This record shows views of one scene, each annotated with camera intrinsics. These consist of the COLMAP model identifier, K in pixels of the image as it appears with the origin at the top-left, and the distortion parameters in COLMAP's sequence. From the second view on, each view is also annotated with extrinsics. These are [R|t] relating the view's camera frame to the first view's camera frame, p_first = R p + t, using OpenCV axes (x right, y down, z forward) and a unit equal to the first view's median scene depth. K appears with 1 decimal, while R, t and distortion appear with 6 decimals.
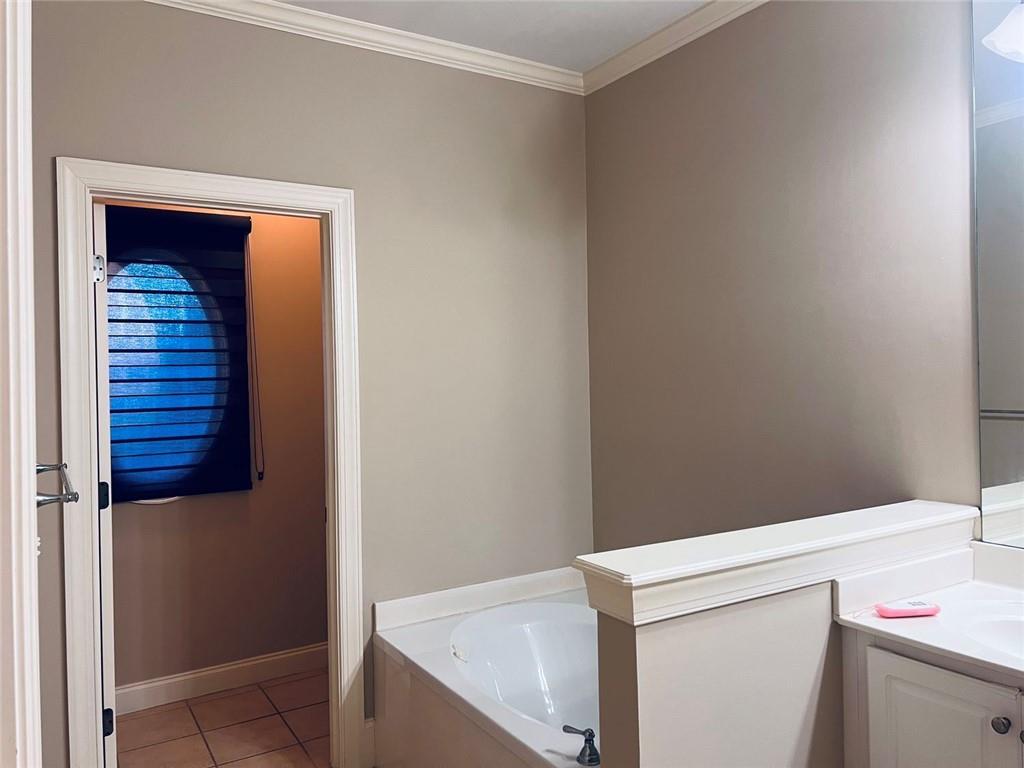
lens RADIAL K [[763.0, 0, 515.7], [0, 763.0, 385.9], [0, 0, 1]] dist [0.074676, -0.084176]
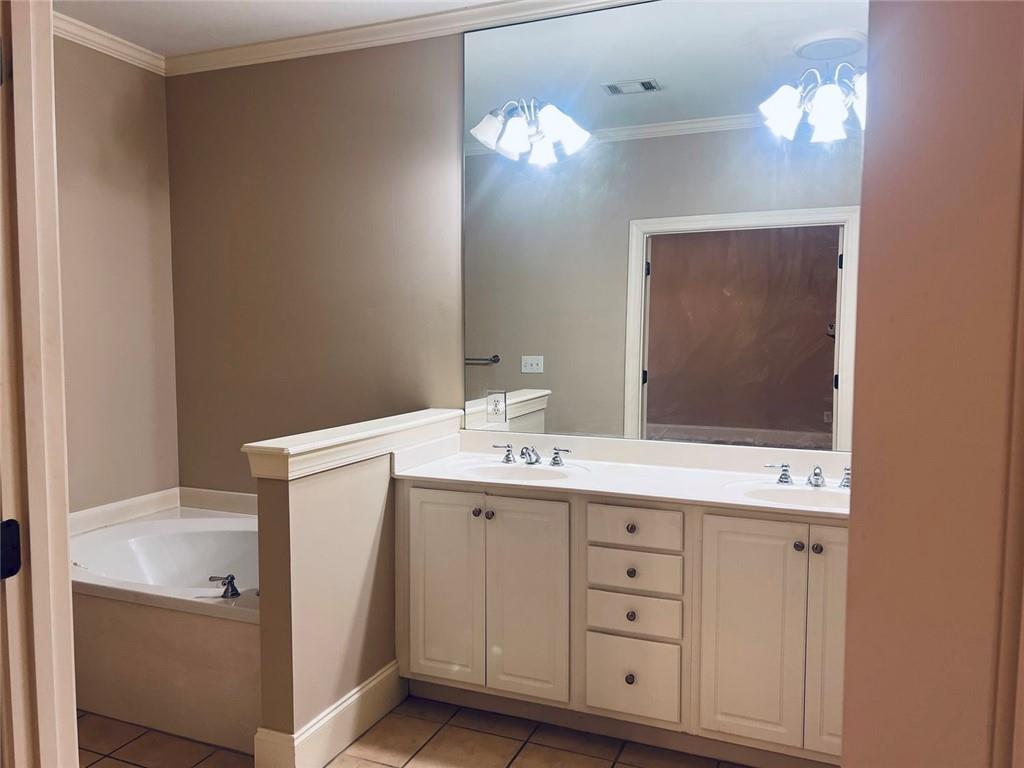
lens RADIAL K [[763.0, 0, 513.2], [0, 763.0, 384.5], [0, 0, 1]] dist [0.074676, -0.084176]
pose [[0.815429, -0.020713, 0.578486, -0.206493], [-0.011805, 0.998557, 0.052394, 0.010073], [-0.578736, -0.049553, 0.814008, -0.308000]]
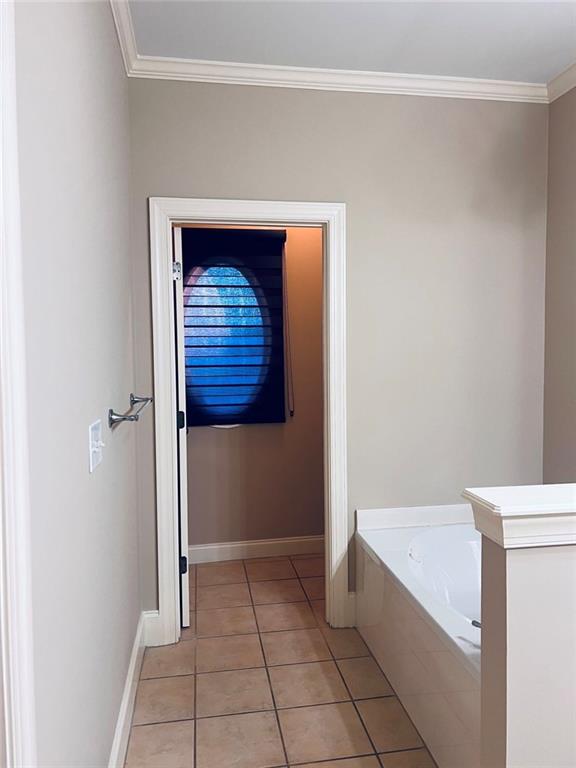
lens RADIAL K [[572.2, 0, 297.1], [0, 572.2, 387.4], [0, 0, 1]] dist [0.074676, -0.084176]
pose [[0.930226, 0.033279, -0.365475, 0.091670], [-0.011840, 0.998083, 0.060745, 0.004250], [0.366796, -0.052179, 0.928837, 0.025554]]
